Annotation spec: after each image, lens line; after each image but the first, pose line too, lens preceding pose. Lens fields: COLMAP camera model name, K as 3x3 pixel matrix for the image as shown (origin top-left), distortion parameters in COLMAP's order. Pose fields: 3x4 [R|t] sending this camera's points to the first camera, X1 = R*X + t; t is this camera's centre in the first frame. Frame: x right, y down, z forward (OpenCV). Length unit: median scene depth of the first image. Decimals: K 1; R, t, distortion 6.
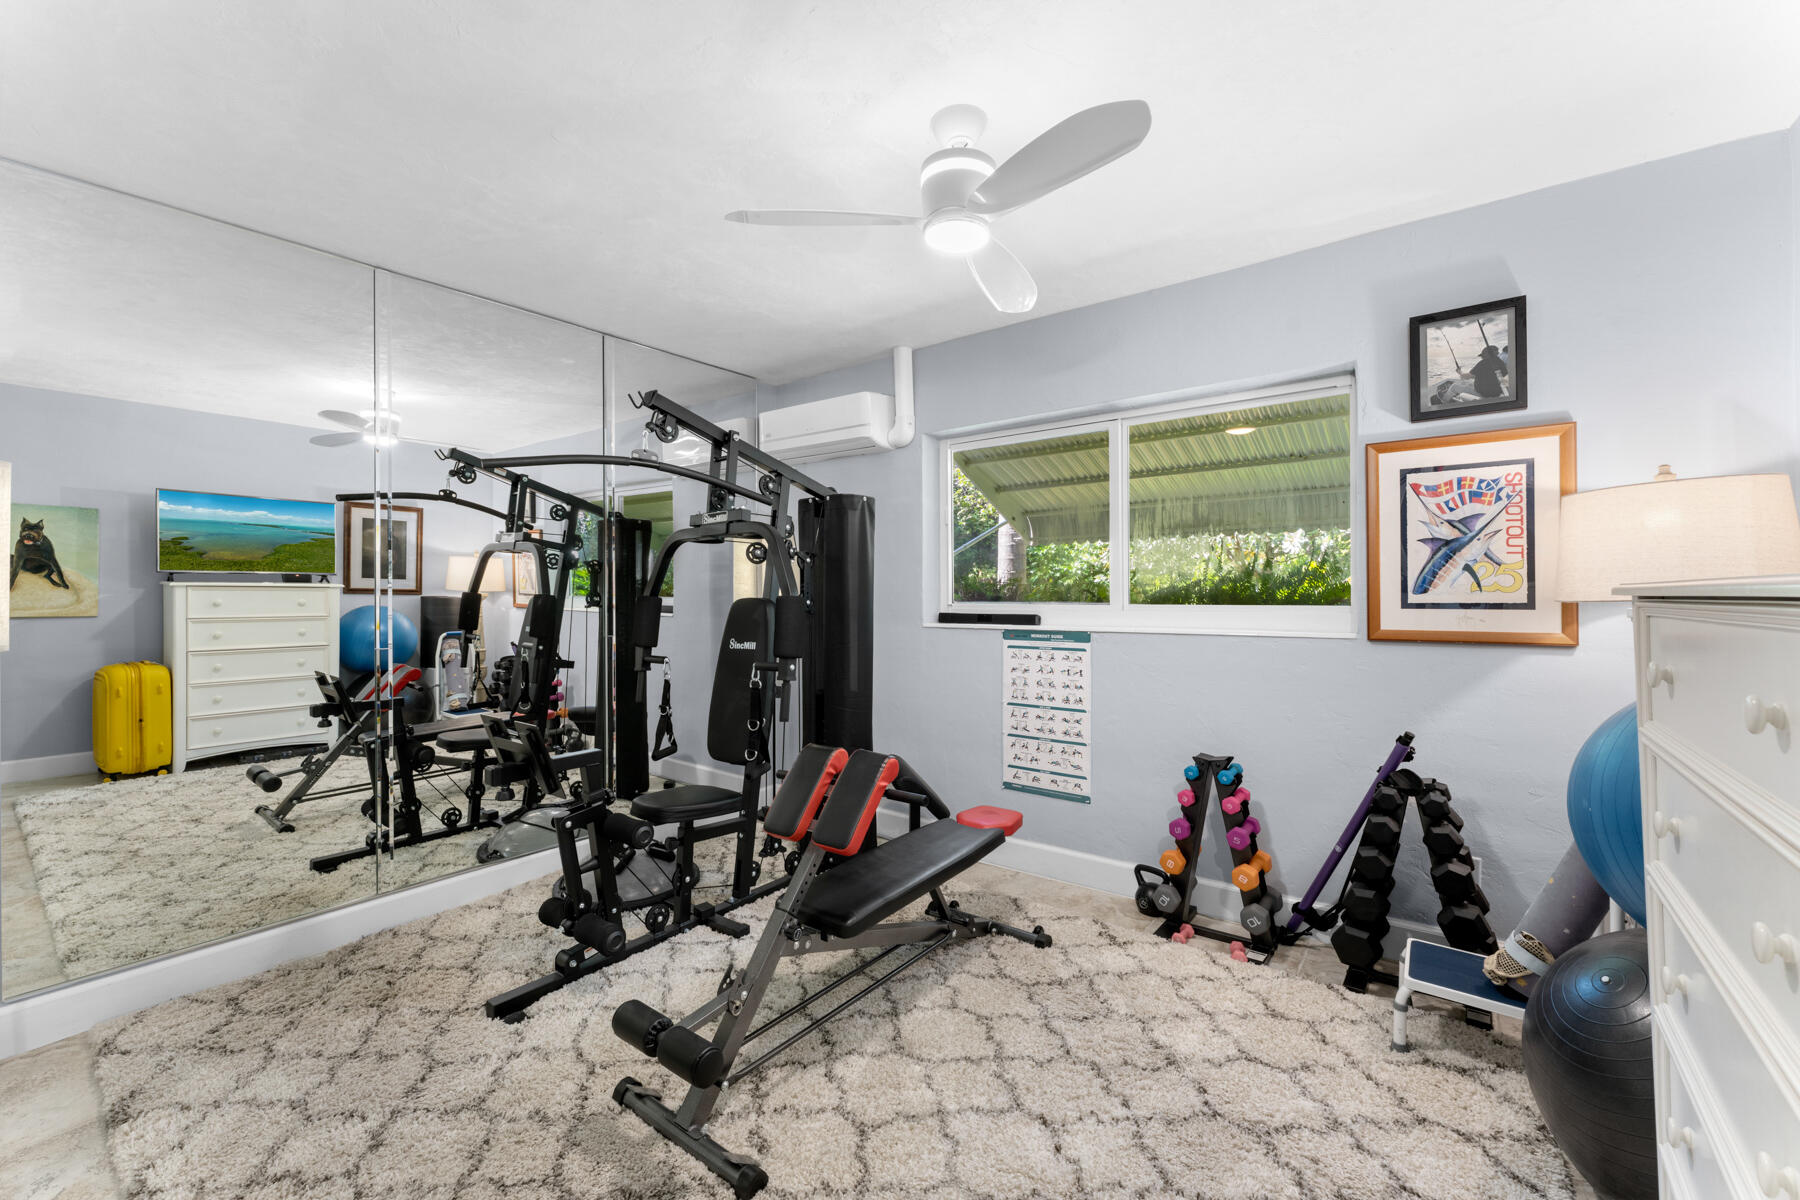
lens RADIAL K [[718.1, 0, 908.2], [0, 718.1, 596.4], [0, 0, 1]] dist [0.000572, -0.000147]
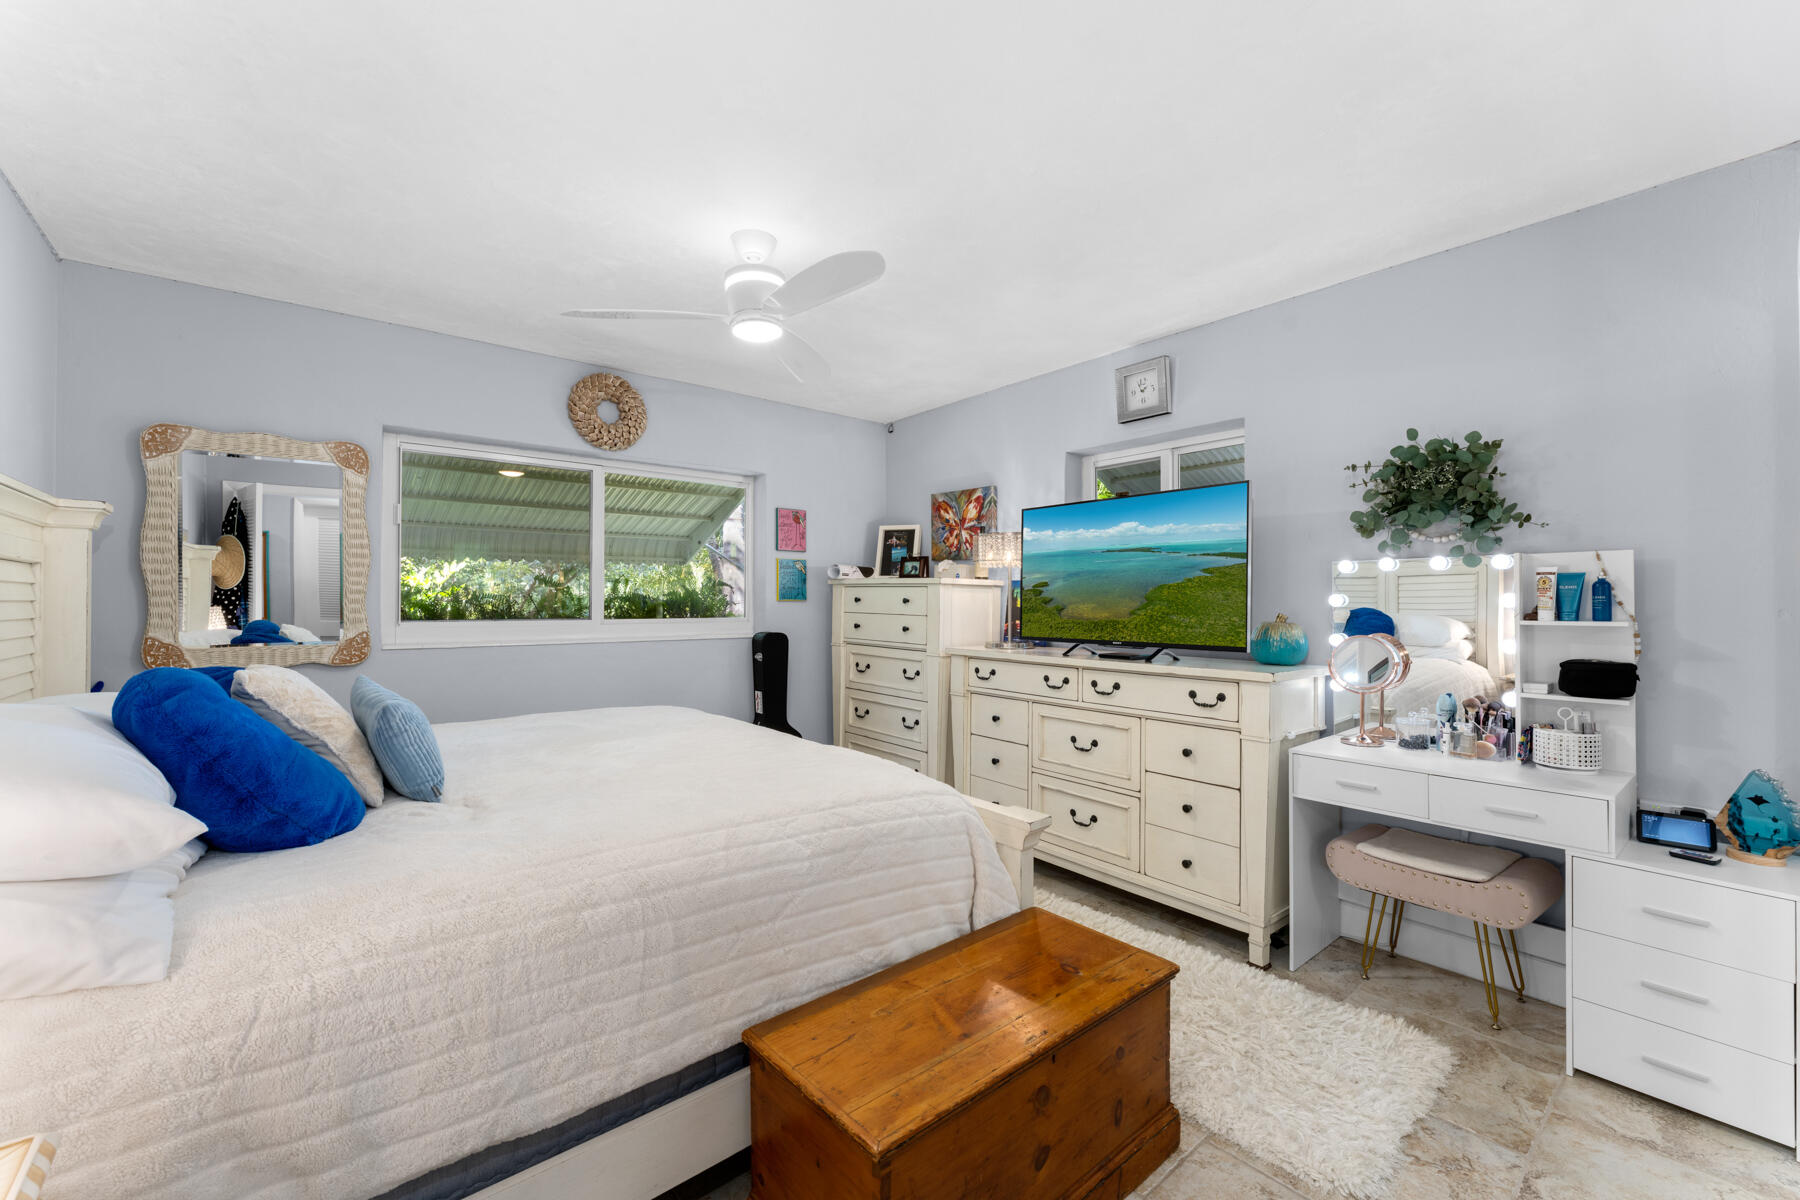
lens RADIAL K [[718.1, 0, 905.7], [0, 718.1, 594.5], [0, 0, 1]] dist [0.000572, -0.000147]
pose [[-0.221791, 0.001771, -0.975093, -0.354856], [0.006606, 0.999978, 0.000313, -0.067793], [0.975072, -0.006372, -0.221798, 0.945295]]
